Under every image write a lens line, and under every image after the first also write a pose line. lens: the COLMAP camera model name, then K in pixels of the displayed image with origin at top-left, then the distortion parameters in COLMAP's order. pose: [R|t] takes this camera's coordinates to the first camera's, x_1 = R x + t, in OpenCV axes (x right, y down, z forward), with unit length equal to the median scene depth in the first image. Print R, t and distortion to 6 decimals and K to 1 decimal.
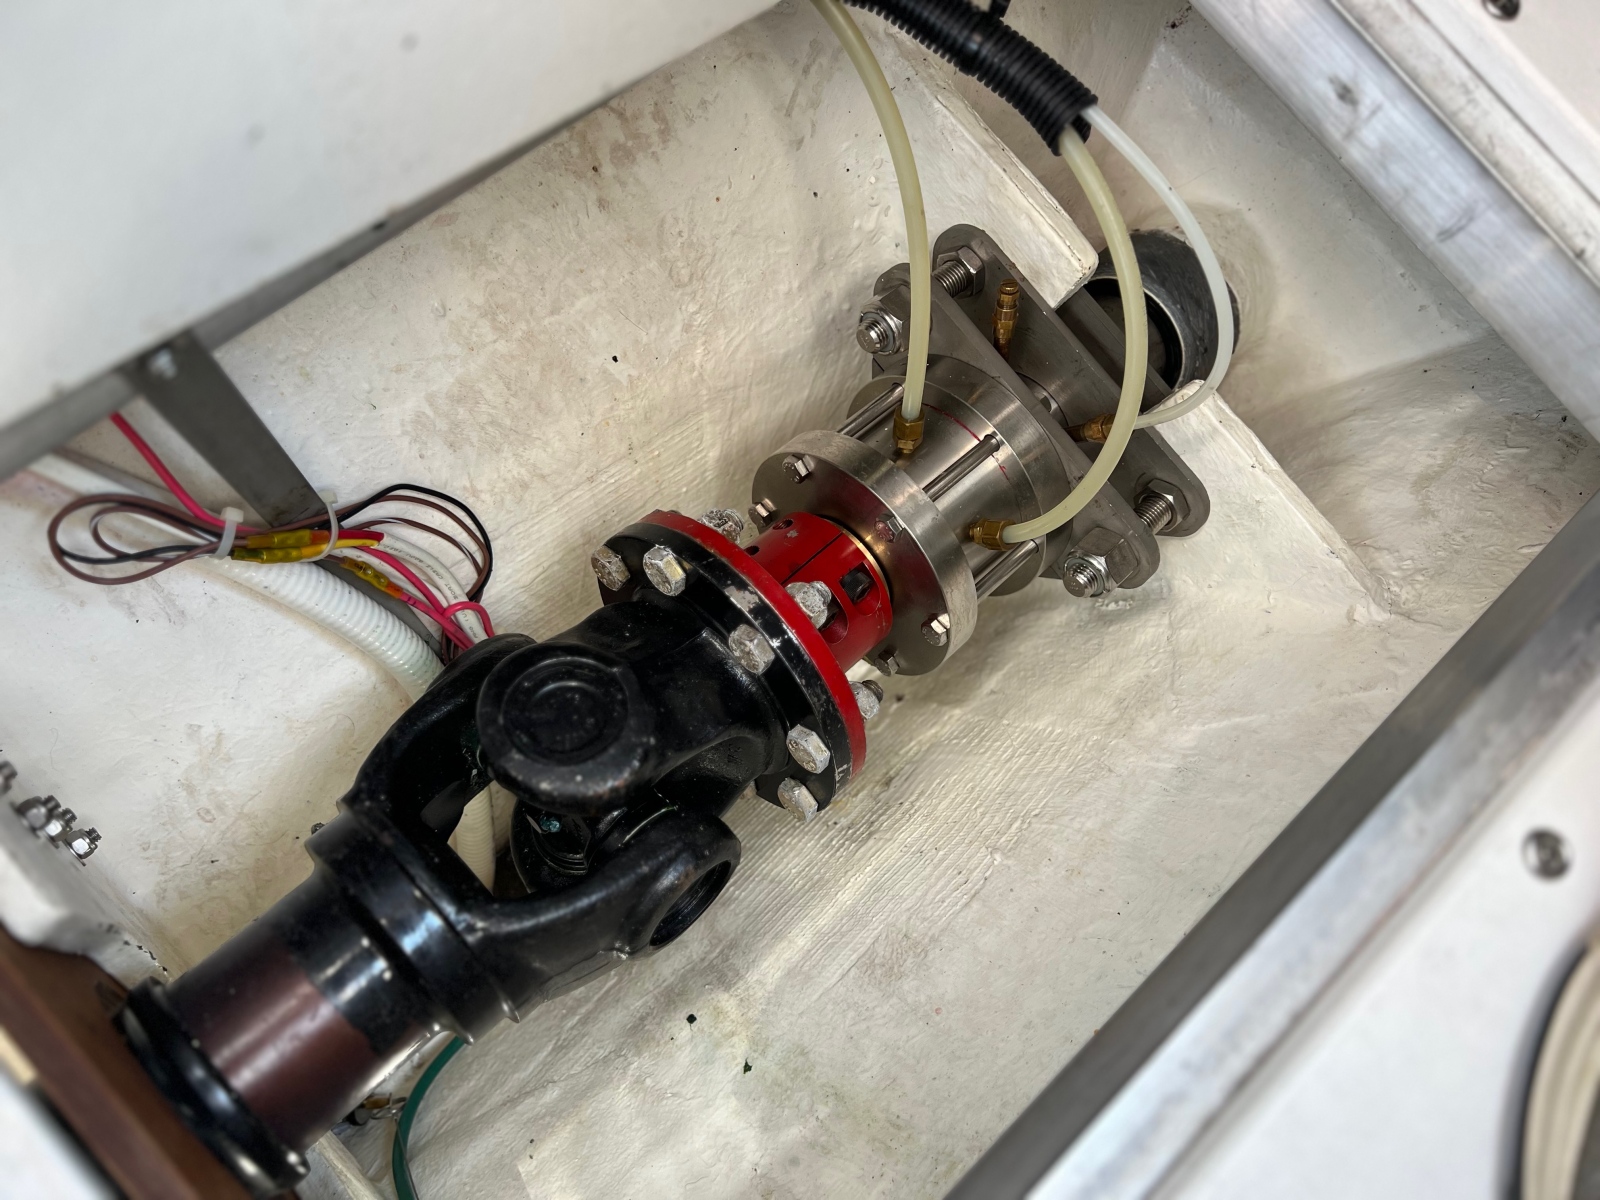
lens RADIAL K [[1212.4, 0, 800.0], [0, 1212.4, 600.0], [0, 0, 1]] dist [0.092972, -0.155635]
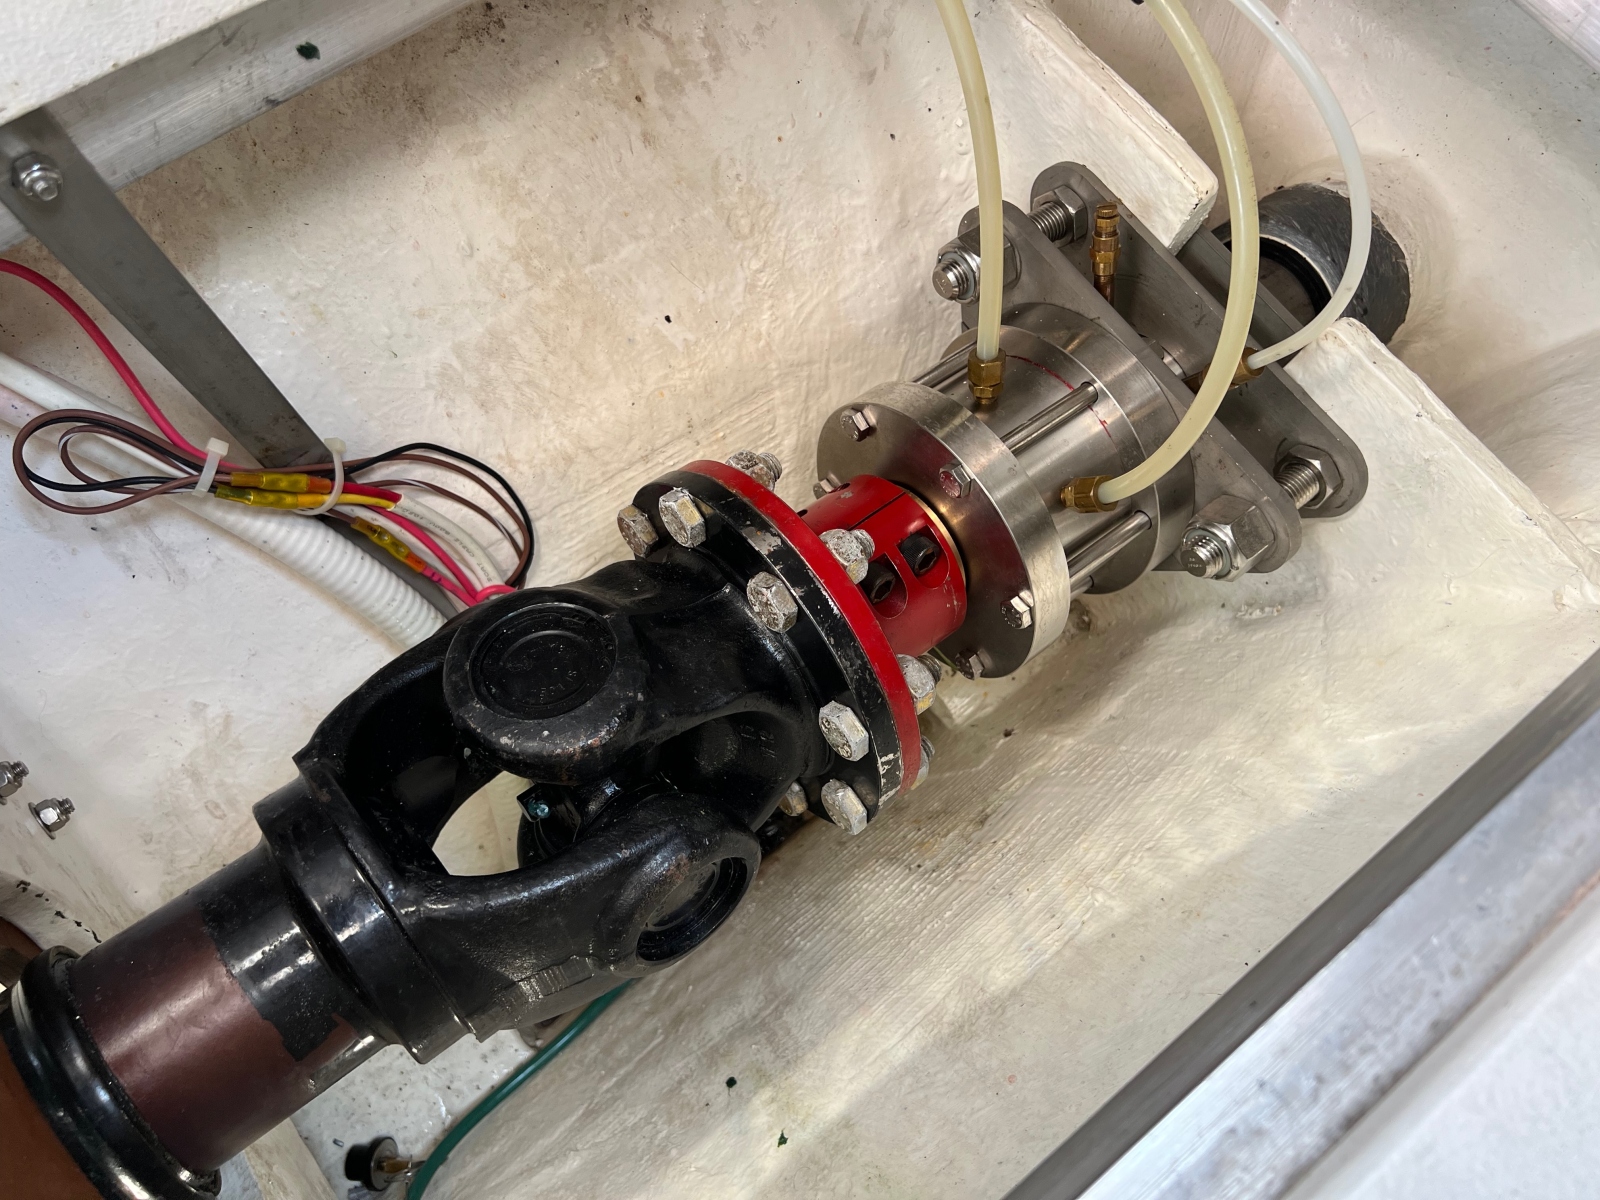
lens RADIAL K [[1208.0, 0, 813.9], [0, 1208.0, 605.8], [0, 0, 1]] dist [0.059920, -0.077010]
pose [[0.987362, 0.007875, -0.158283, 0.103350], [-0.026261, 0.993087, -0.114403, 0.118360], [0.156288, 0.117114, 0.980744, 0.160372]]
